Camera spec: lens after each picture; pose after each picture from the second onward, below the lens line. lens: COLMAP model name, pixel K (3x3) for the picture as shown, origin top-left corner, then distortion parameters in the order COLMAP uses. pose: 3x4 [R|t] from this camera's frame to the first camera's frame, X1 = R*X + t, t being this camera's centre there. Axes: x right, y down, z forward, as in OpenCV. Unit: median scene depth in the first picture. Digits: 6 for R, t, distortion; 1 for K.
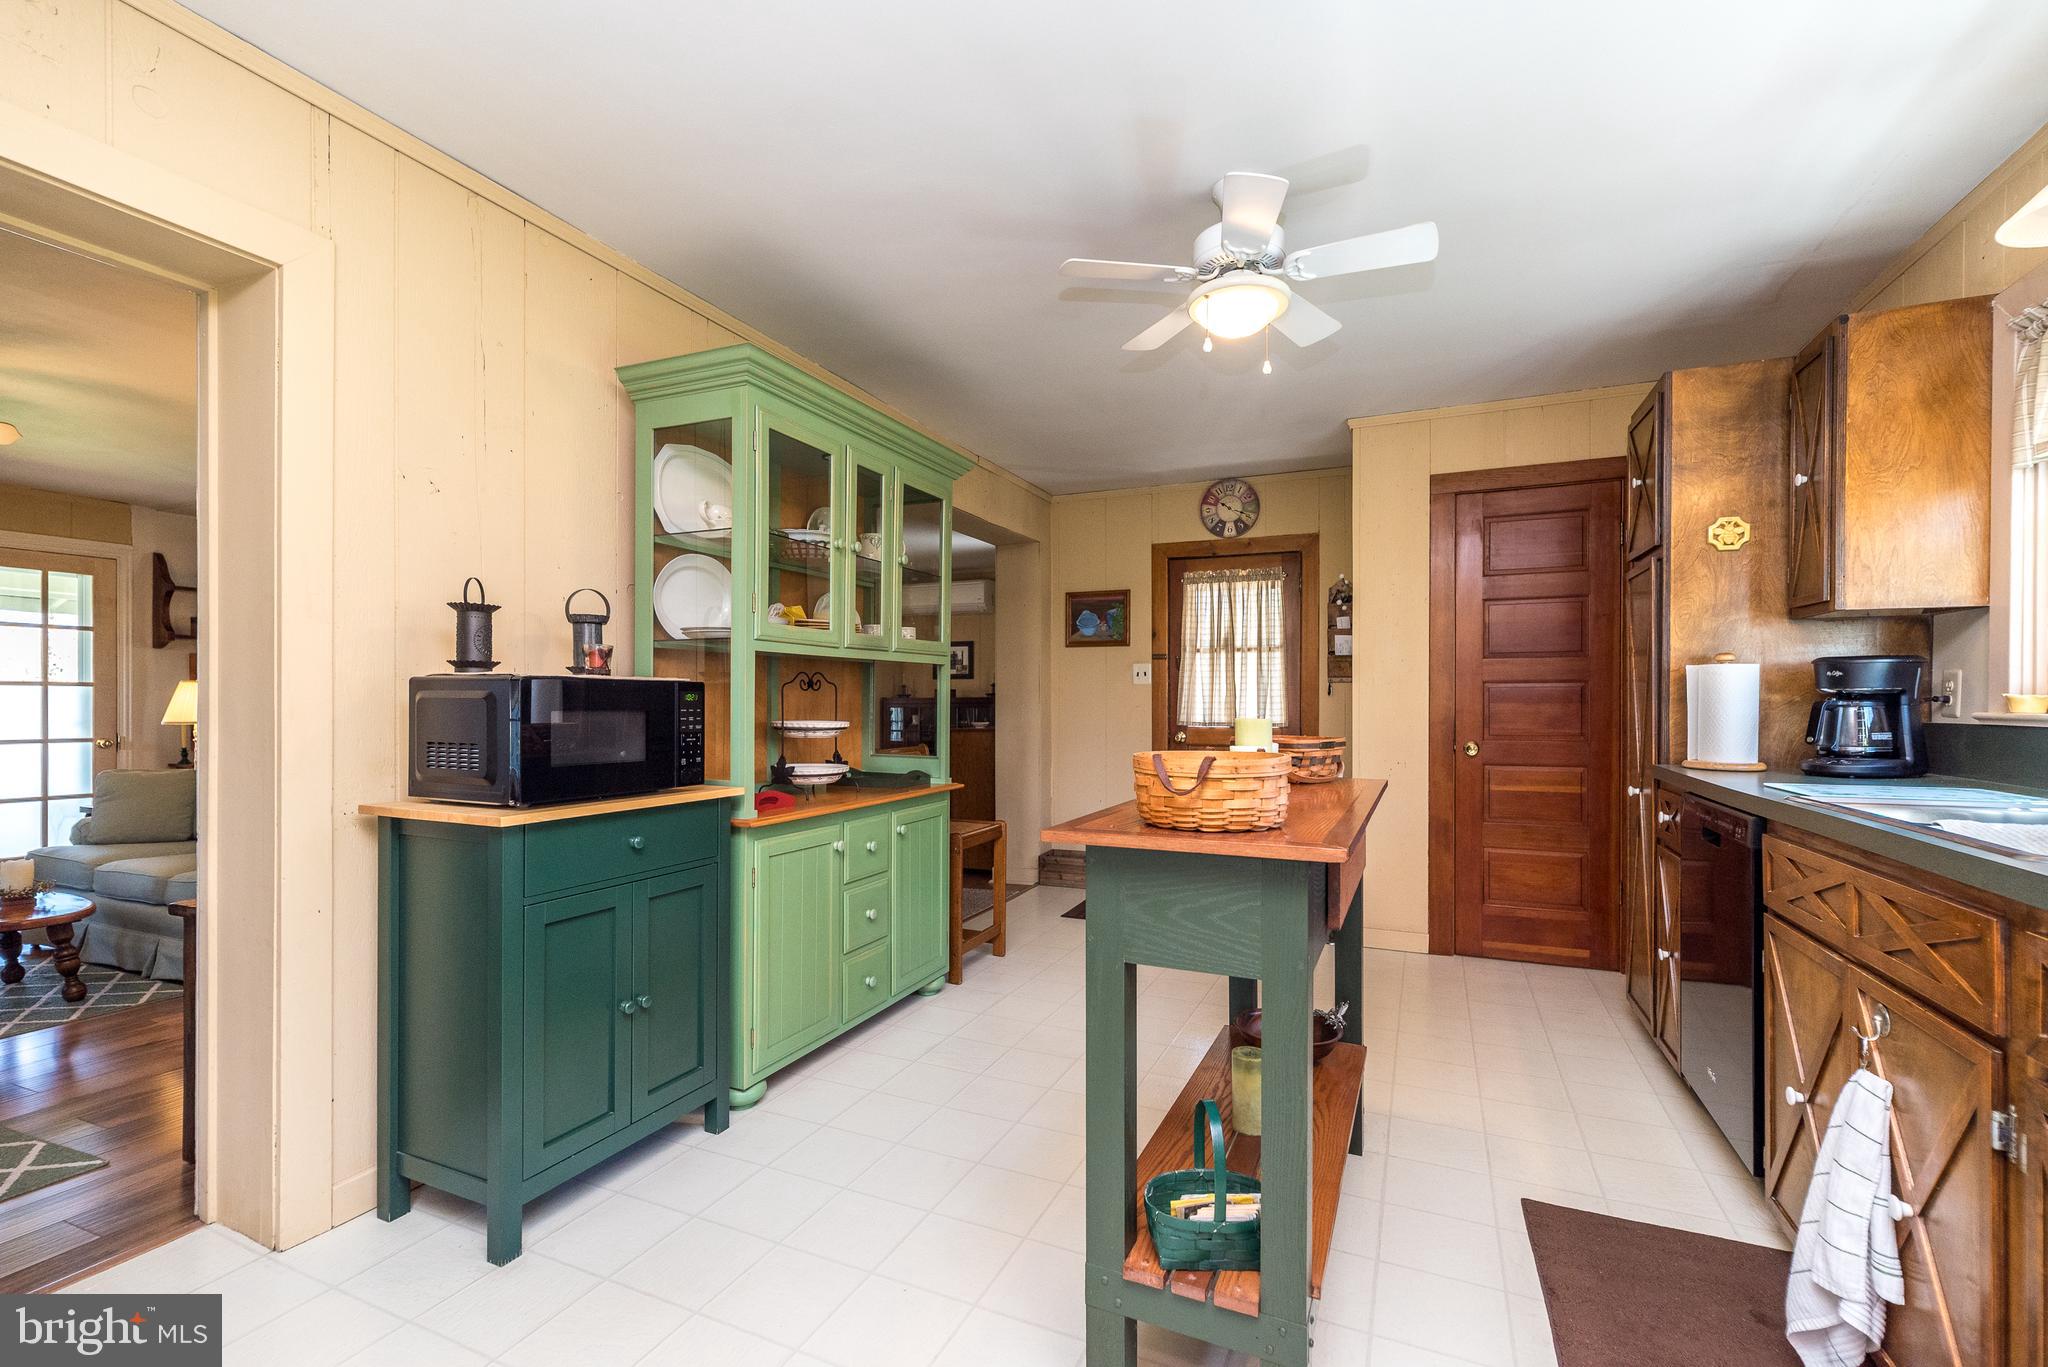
lens RADIAL K [[892.2, 0, 1025.5], [0, 892.2, 692.5], [0, 0, 1]] dist [0.010228, -0.000312]
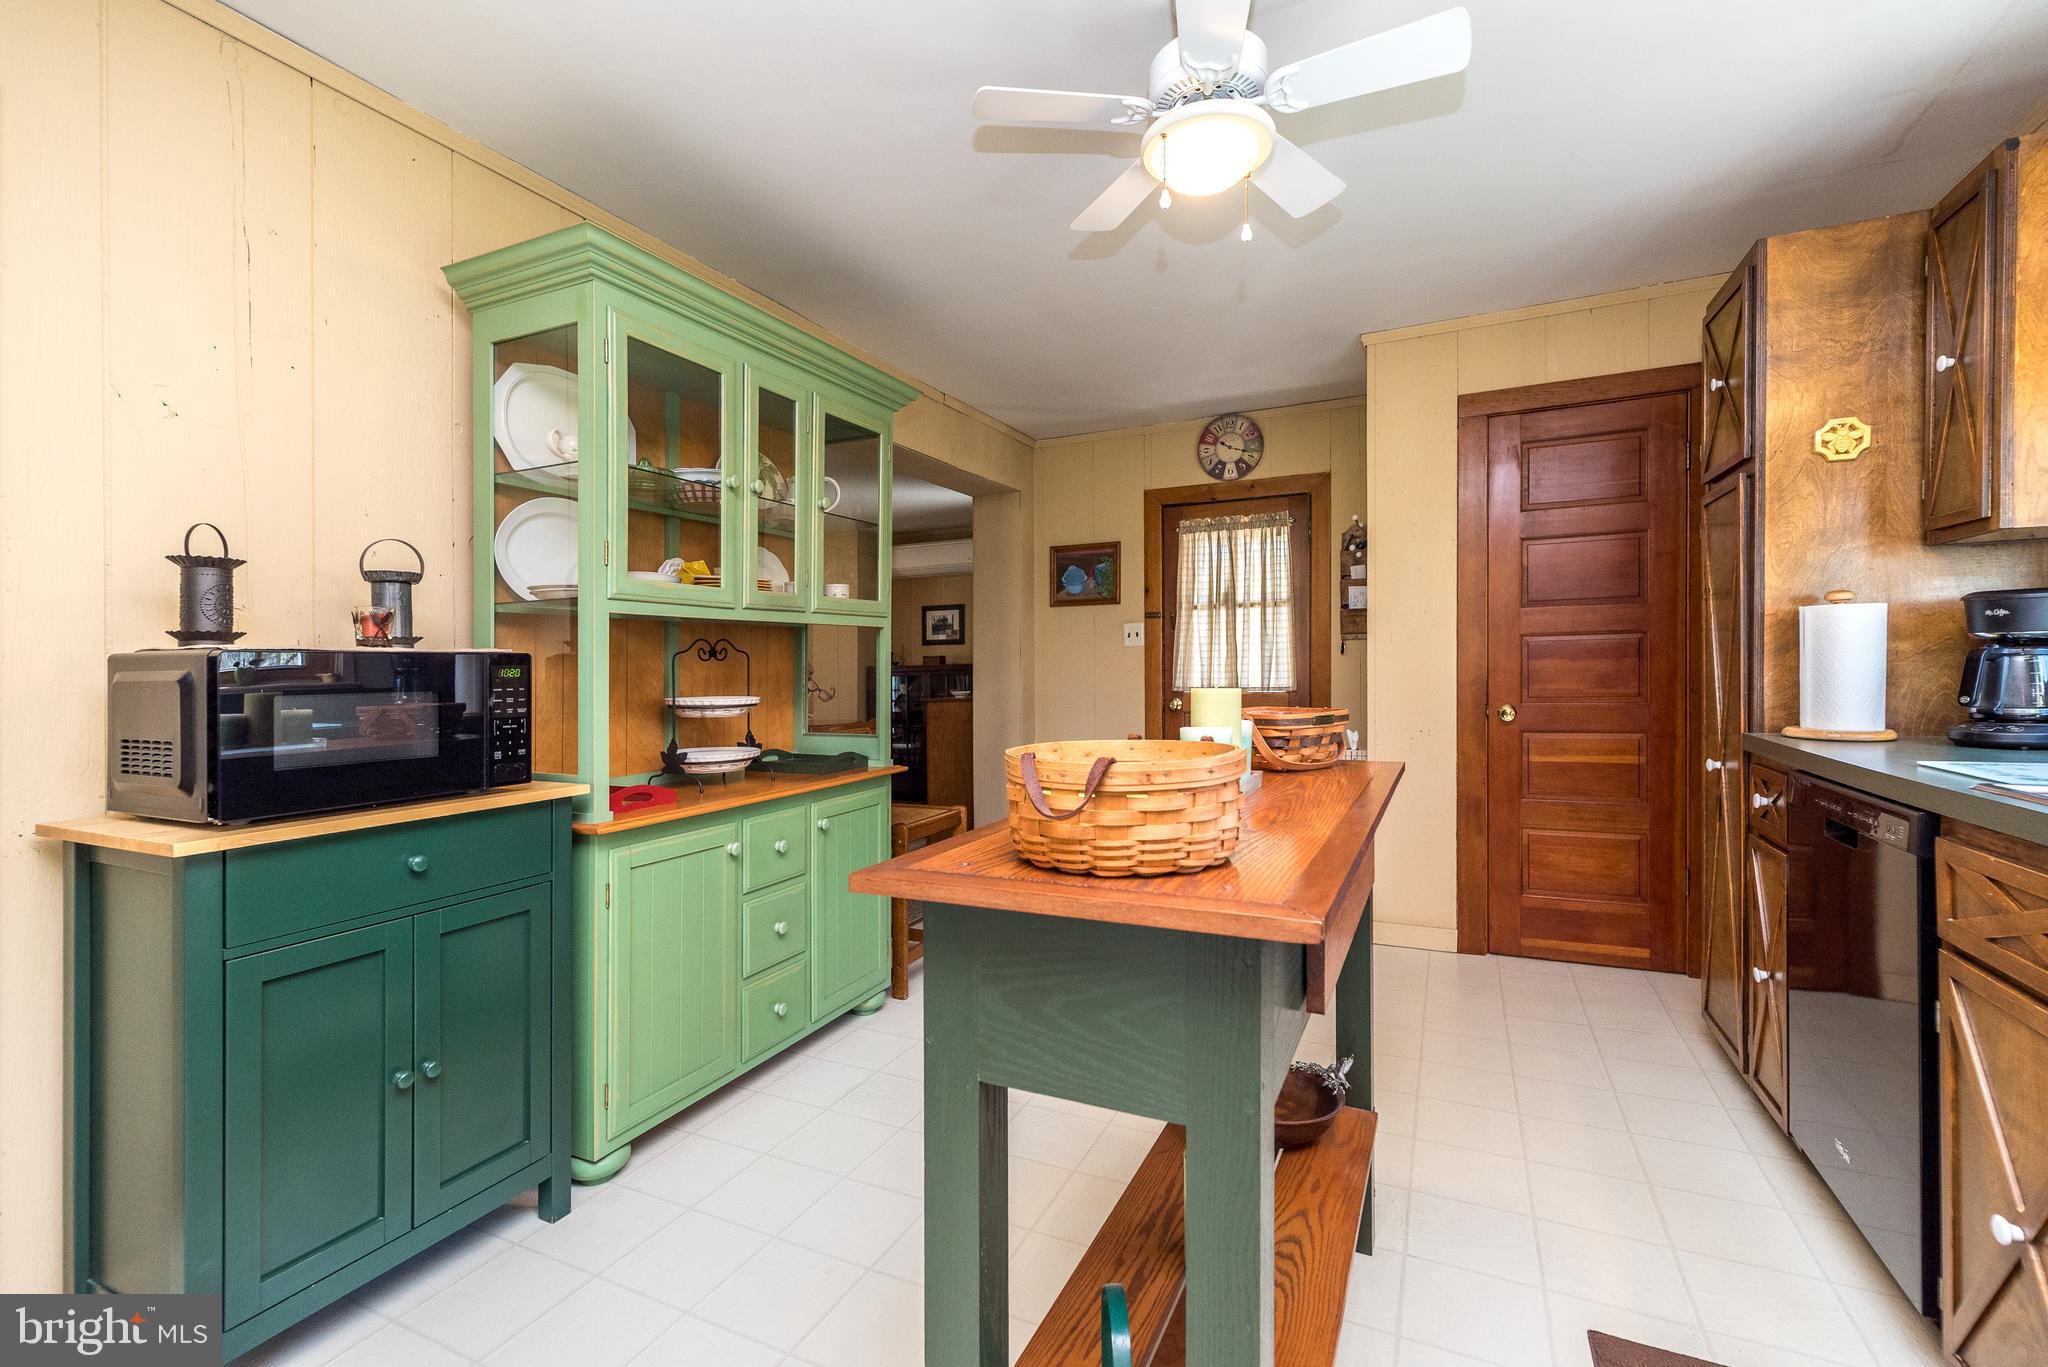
lens RADIAL K [[892.2, 0, 1023.0], [0, 892.2, 690.1], [0, 0, 1]] dist [0.010228, -0.000312]
pose [[0.999473, -0.018784, -0.026467, 0.085572], [0.019722, 0.999169, 0.035662, 0.001102], [0.025775, -0.036165, 0.999013, 0.195550]]
